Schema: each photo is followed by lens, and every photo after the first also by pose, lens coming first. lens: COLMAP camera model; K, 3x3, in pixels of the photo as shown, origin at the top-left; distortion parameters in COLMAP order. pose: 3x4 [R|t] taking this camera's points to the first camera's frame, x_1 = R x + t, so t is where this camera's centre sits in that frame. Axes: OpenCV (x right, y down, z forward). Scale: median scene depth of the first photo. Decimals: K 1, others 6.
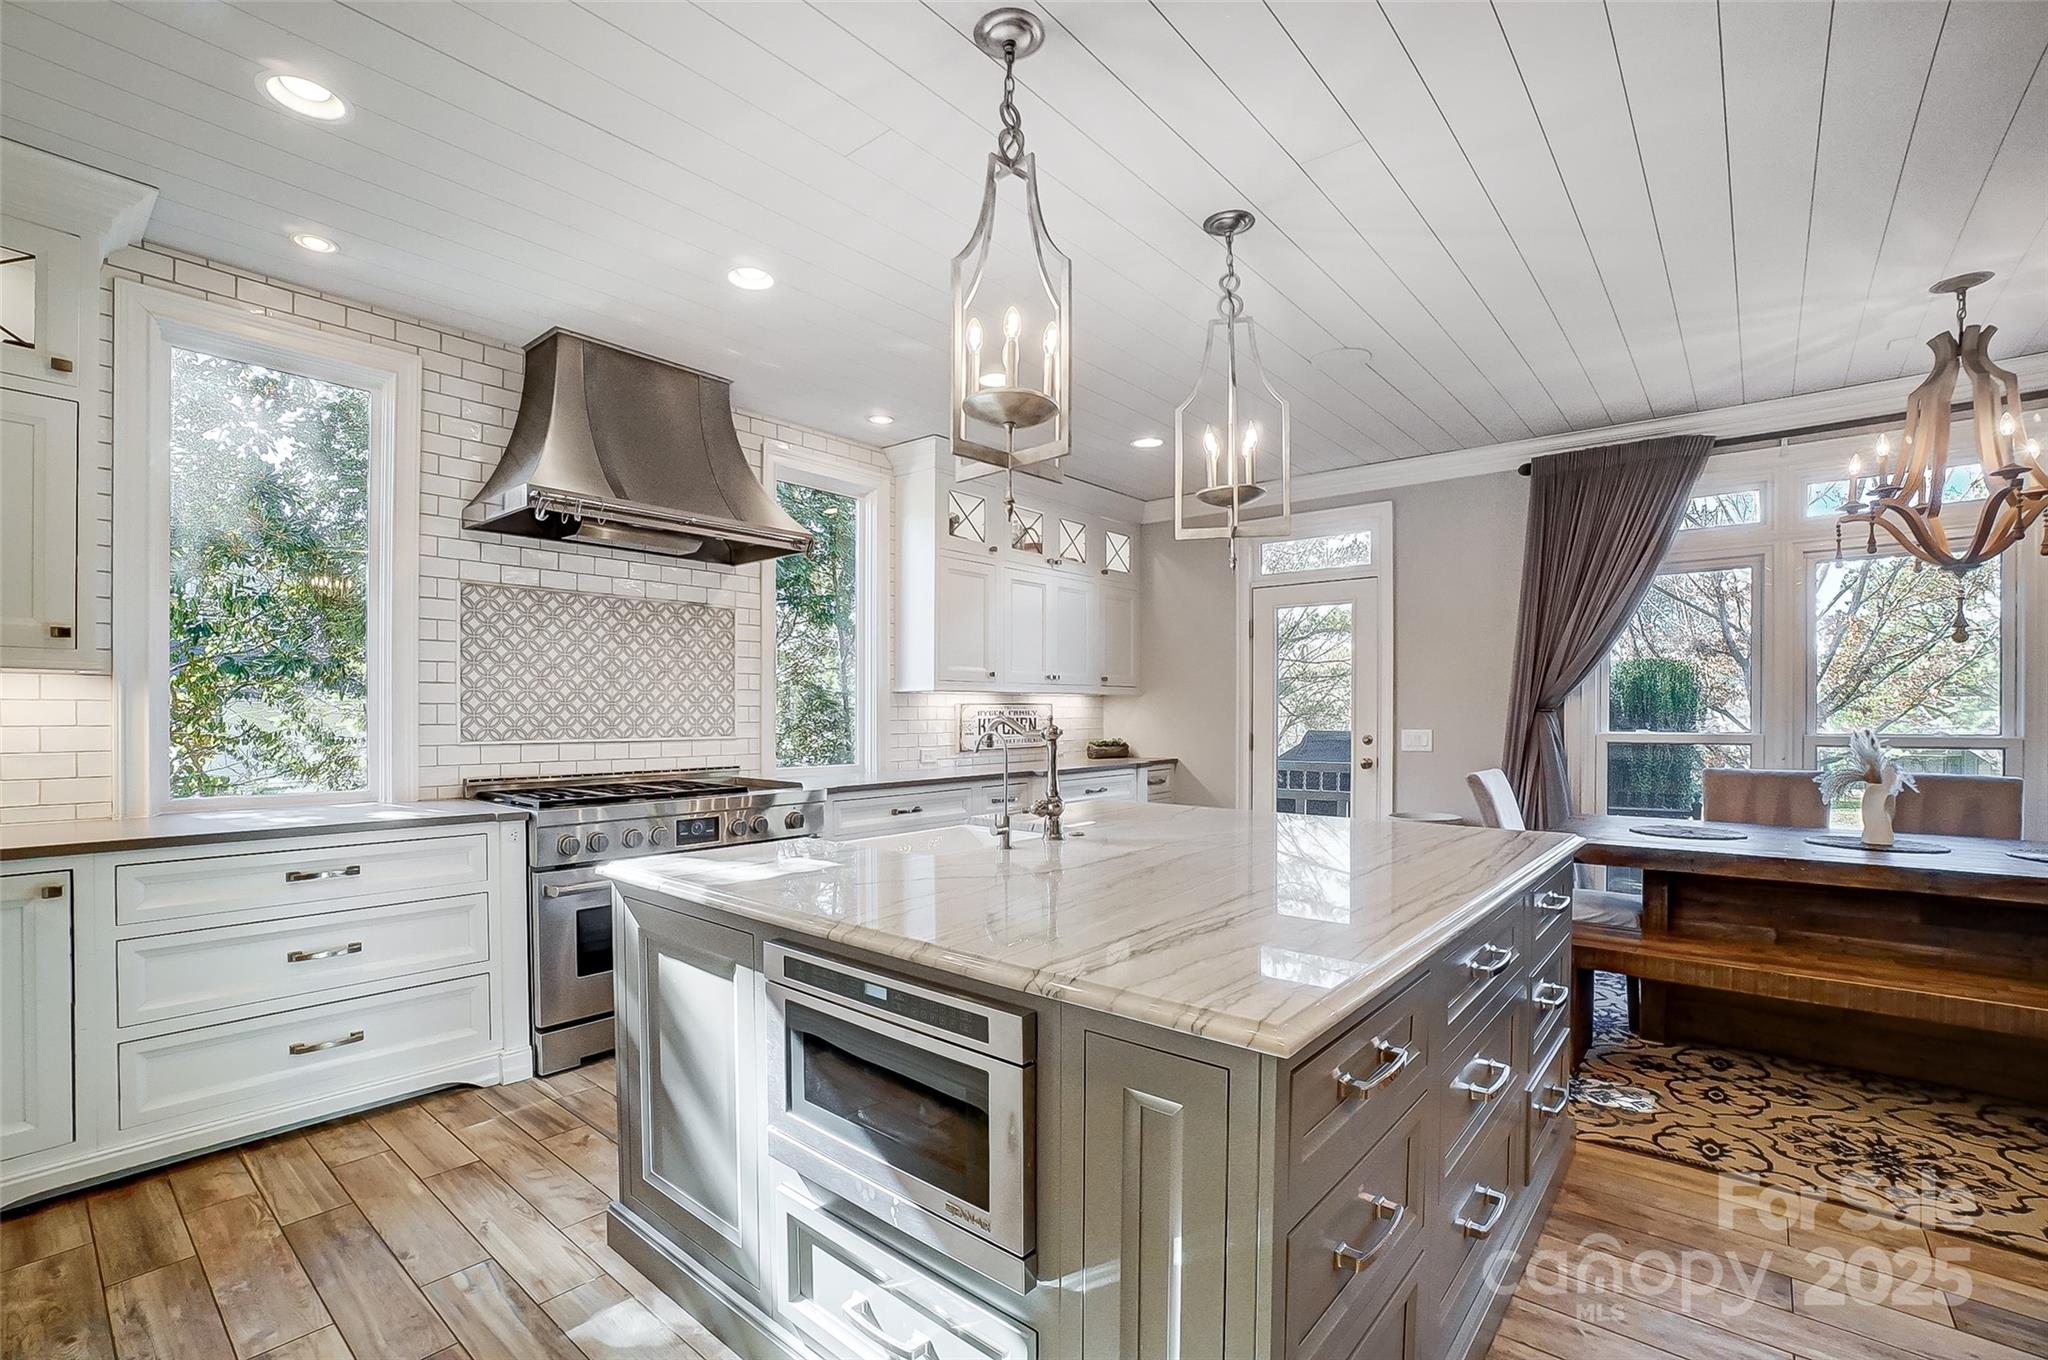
lens RADIAL K [[900.4, 0, 1020.8], [0, 900.4, 720.9], [0, 0, 1]] dist [-0.030461, 0.002660]
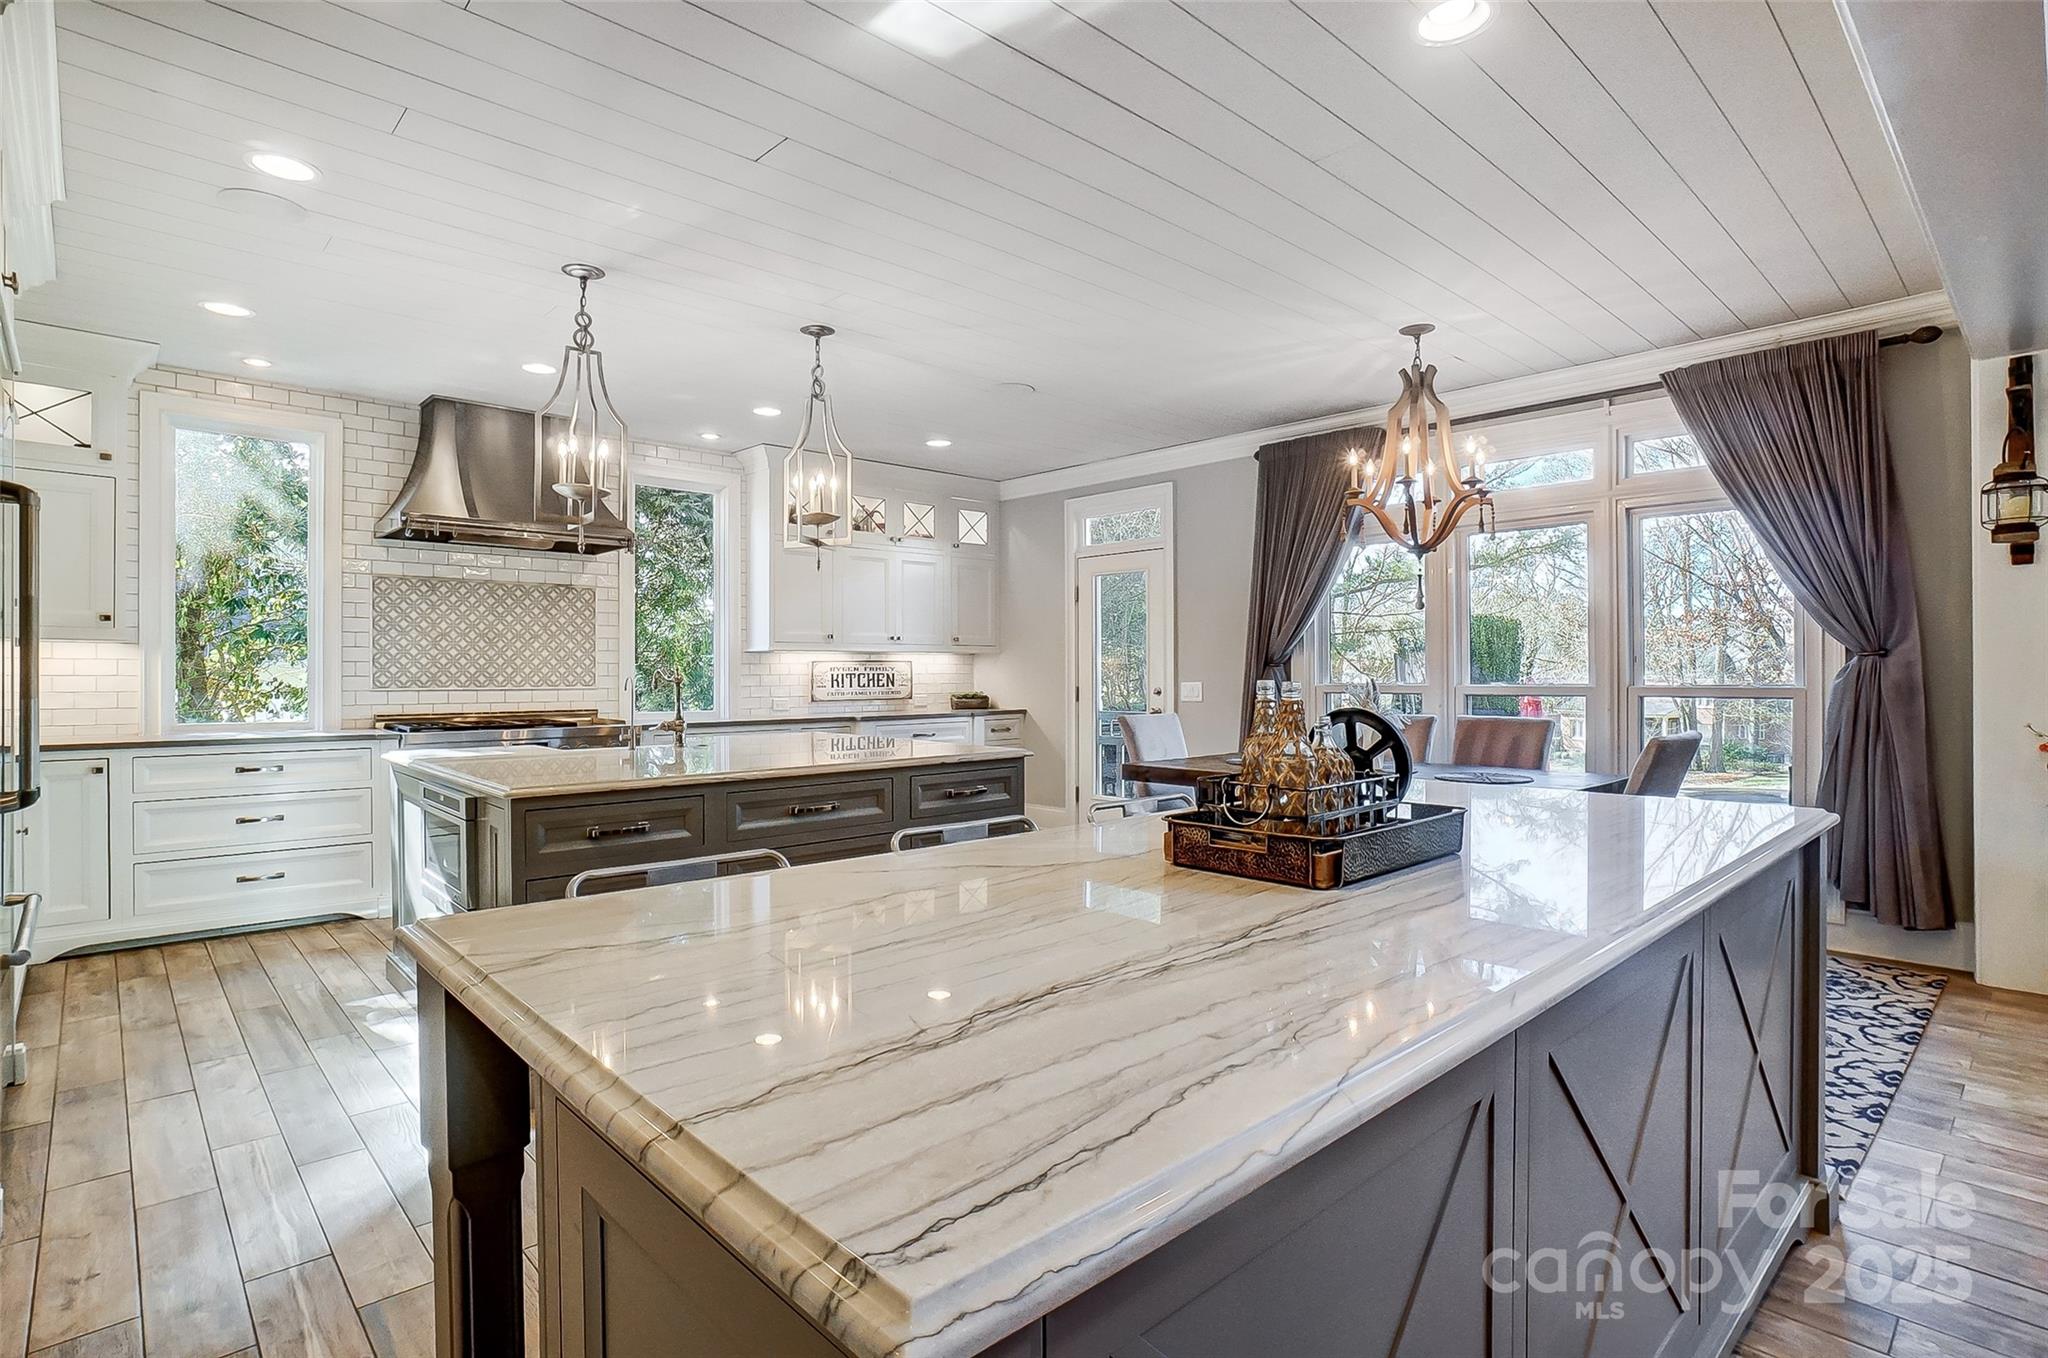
lens RADIAL K [[1006.2, 0, 1026.0], [0, 1006.2, 678.5], [0, 0, 1]] dist [-0.020185, -0.000634]
pose [[0.993514, -0.001795, -0.113691, 0.509374], [0.001317, 0.999990, -0.004279, 0.013683], [0.113698, 0.004102, 0.993507, -0.400179]]
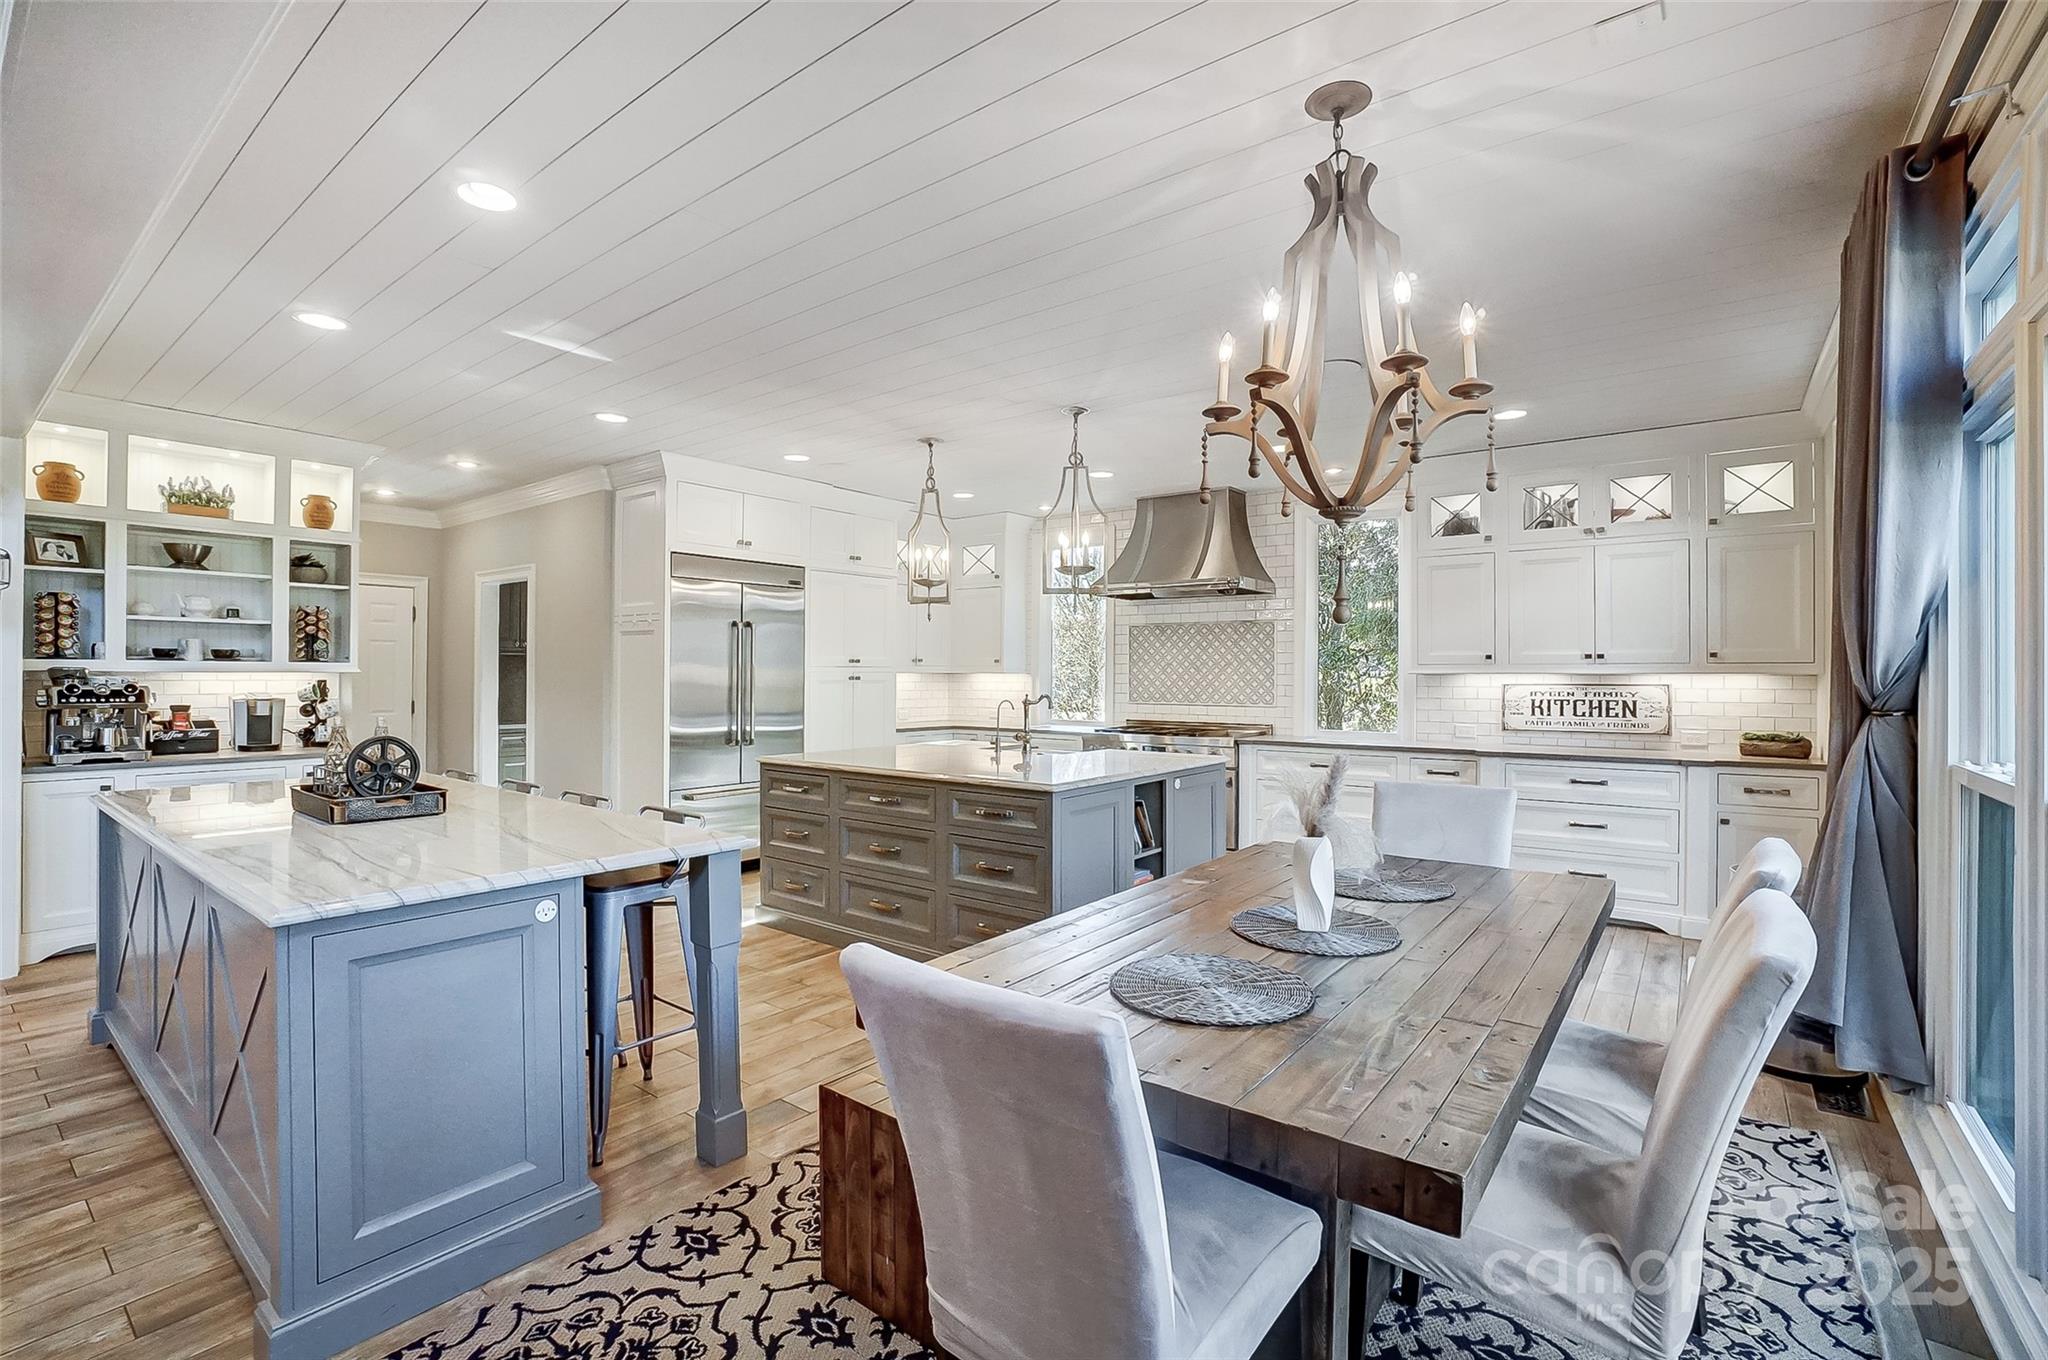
lens RADIAL K [[900.4, 0, 1028.7], [0, 900.4, 672.1], [0, 0, 1]] dist [-0.030461, 0.002660]
pose [[0.076245, -0.001023, -0.997089, 1.291437], [-0.011943, 0.999927, -0.001939, -0.034310], [0.997018, 0.012057, 0.076227, 0.521435]]
